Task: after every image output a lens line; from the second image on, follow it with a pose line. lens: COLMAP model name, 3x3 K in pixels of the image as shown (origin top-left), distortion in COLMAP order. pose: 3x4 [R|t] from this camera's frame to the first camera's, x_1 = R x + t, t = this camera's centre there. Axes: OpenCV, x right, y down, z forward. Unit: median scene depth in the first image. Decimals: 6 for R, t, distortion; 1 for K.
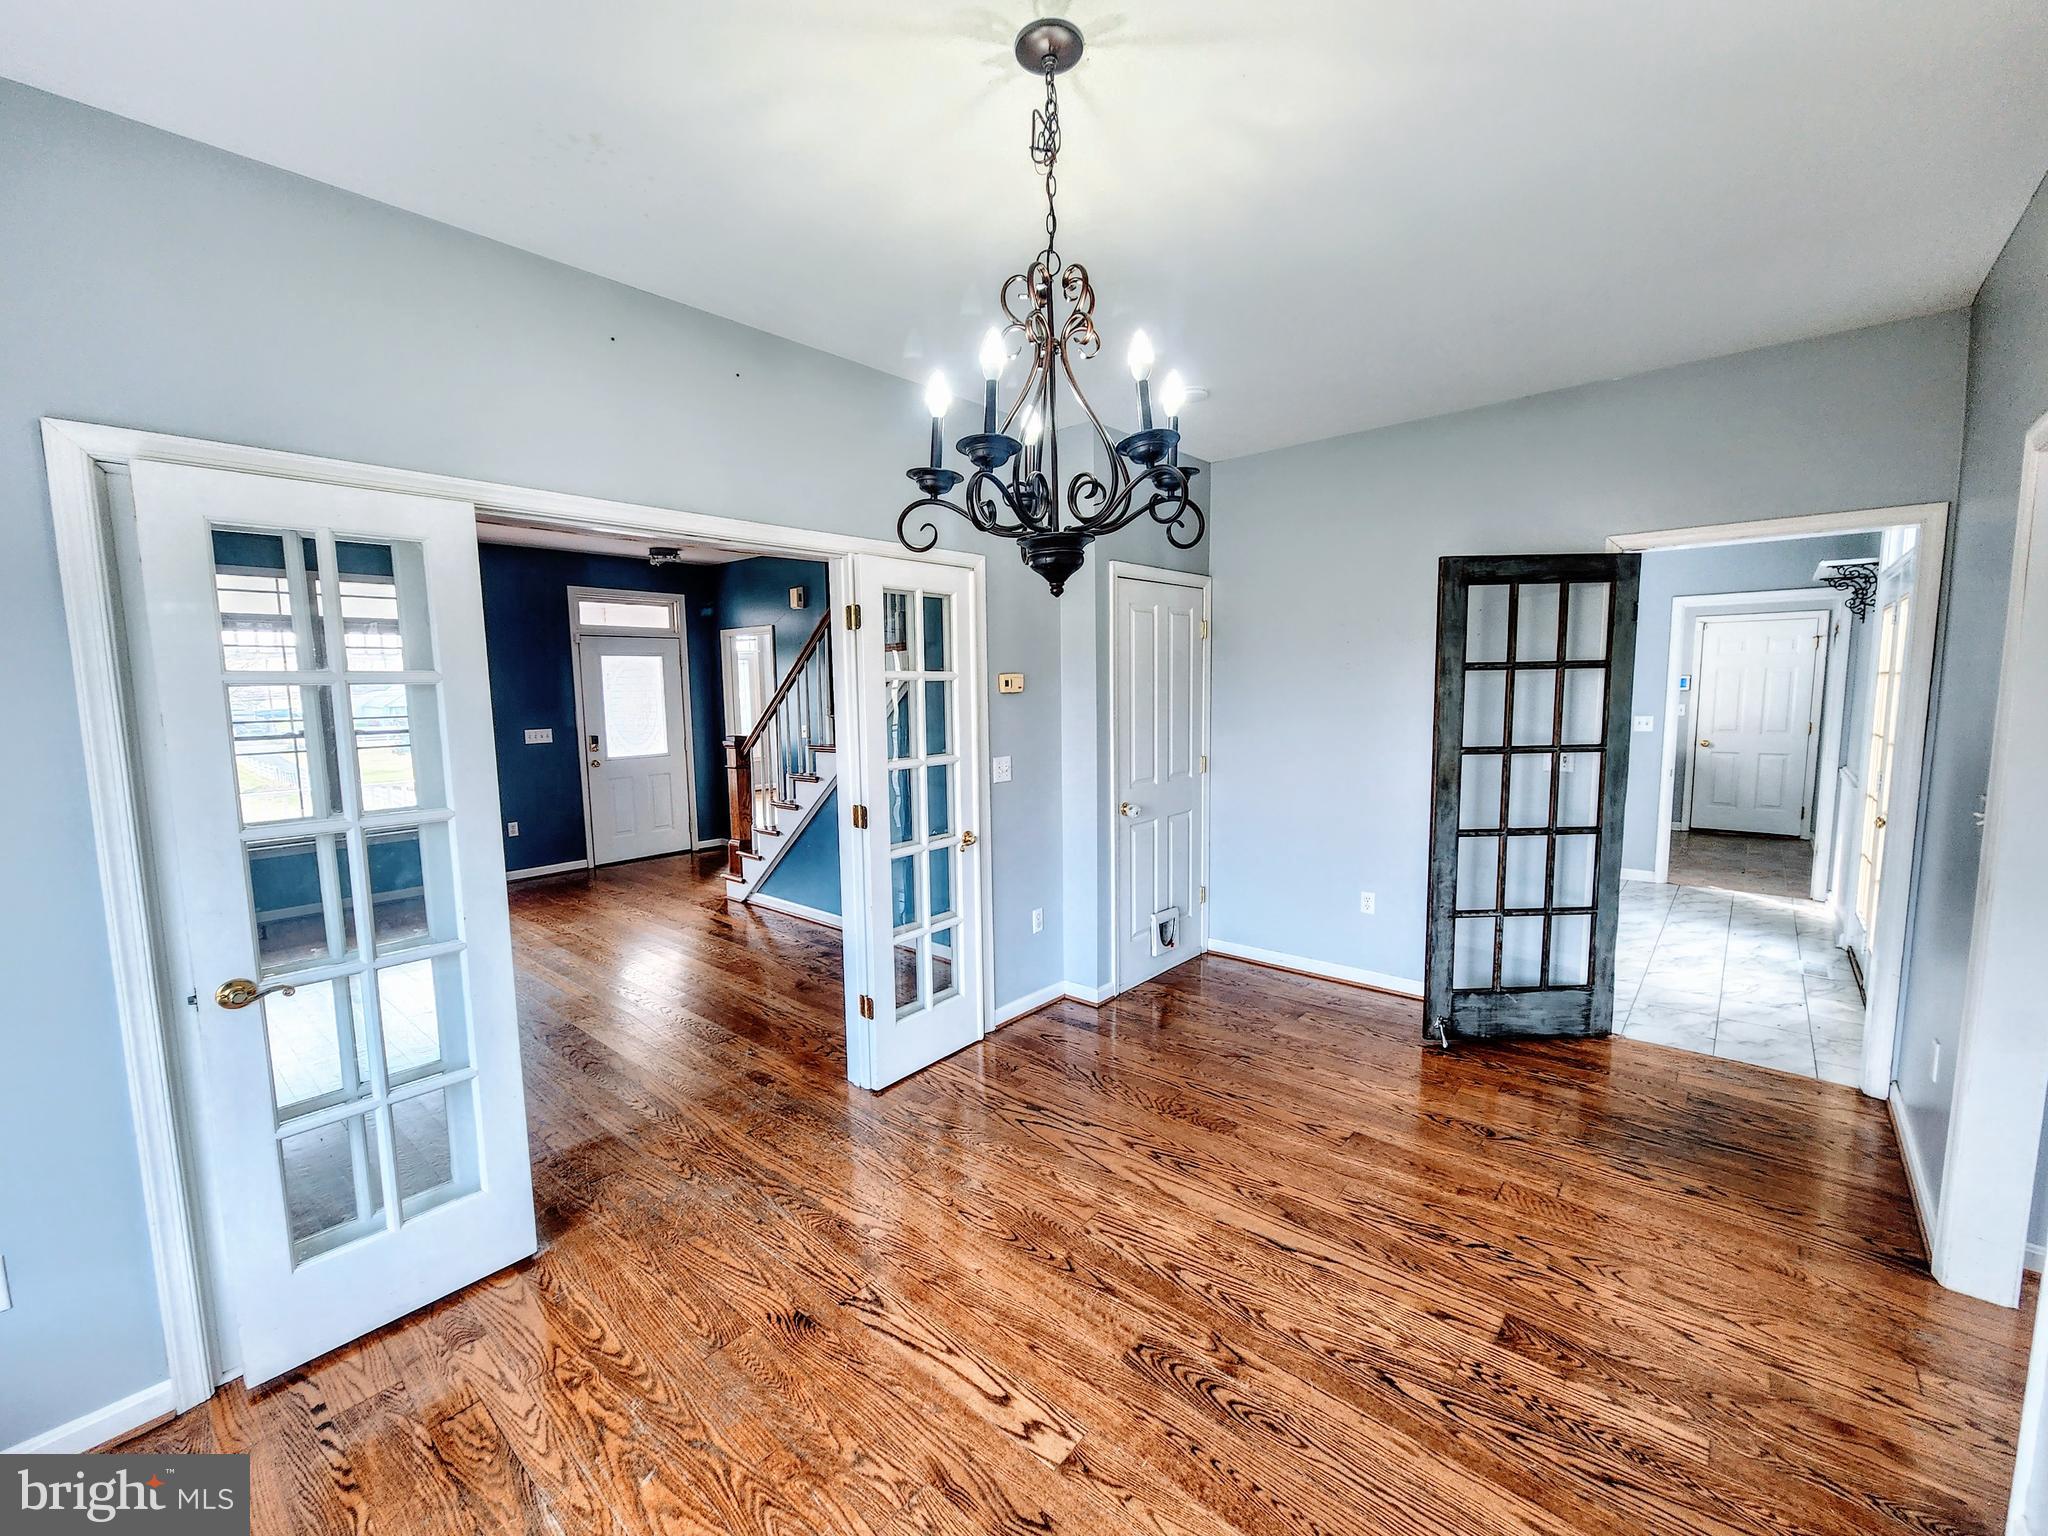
lens RADIAL K [[838.3, 0, 1028.2], [0, 838.3, 773.7], [0, 0, 1]] dist [0.003016, 0.000280]
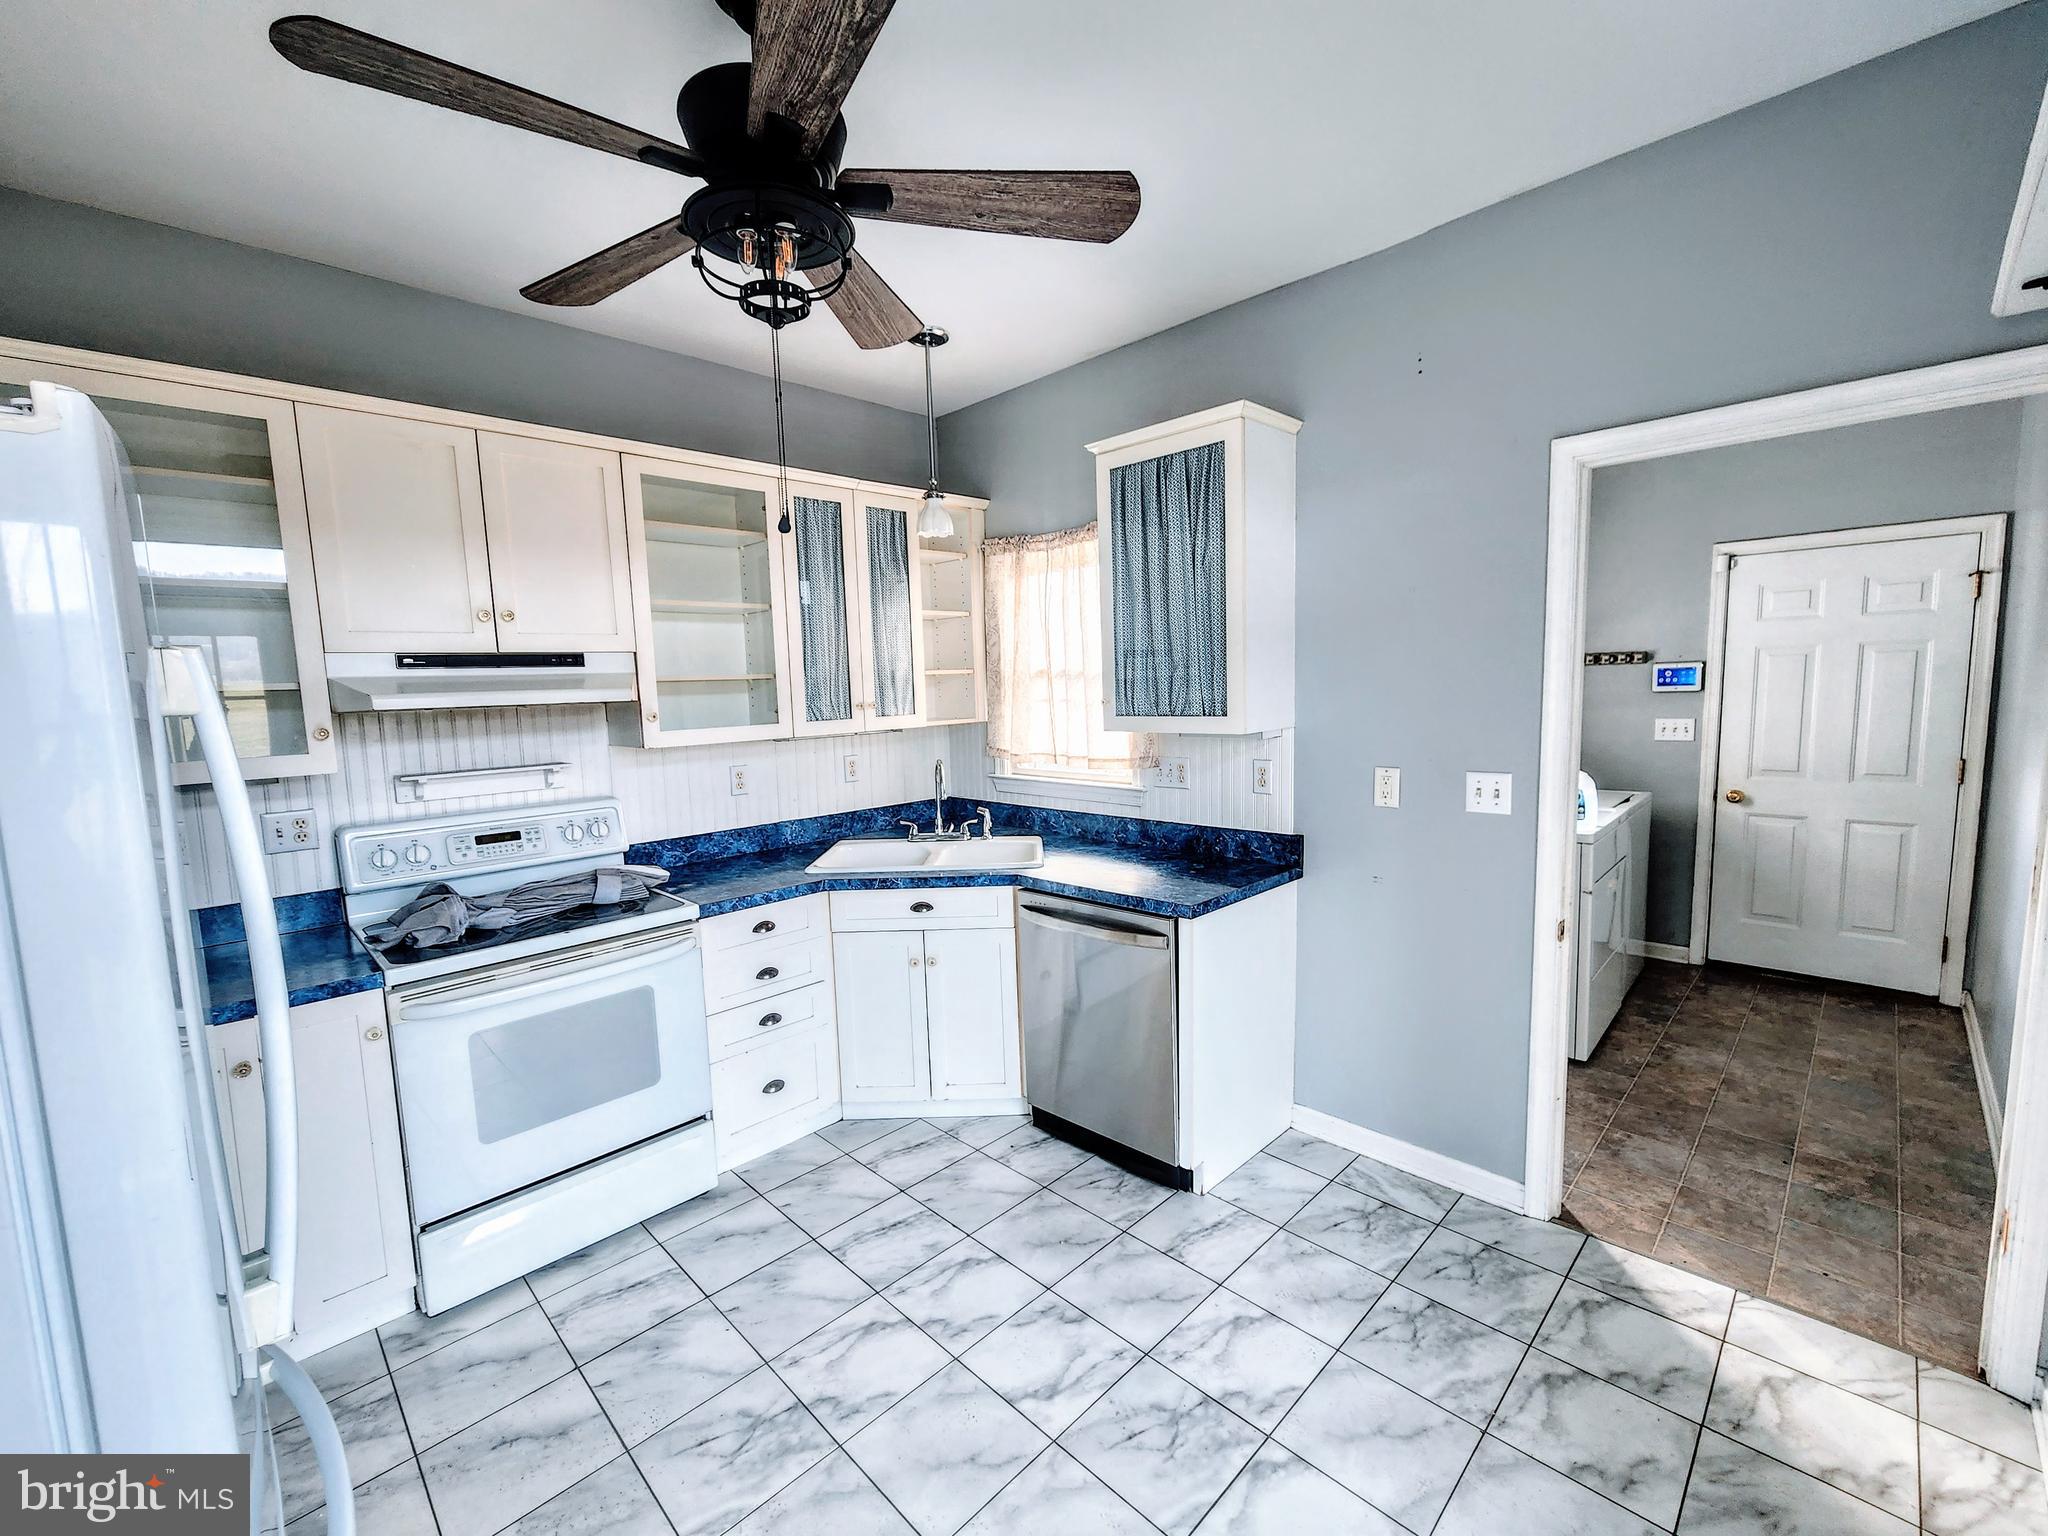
lens RADIAL K [[845.1, 0, 1015.8], [0, 845.1, 776.2], [0, 0, 1]] dist [-0.001419, -0.000763]
pose [[0.996543, -0.006160, -0.082845, 0.150036], [0.006402, 0.999976, 0.002655, -0.018816], [0.082826, -0.003176, 0.996559, 0.165145]]
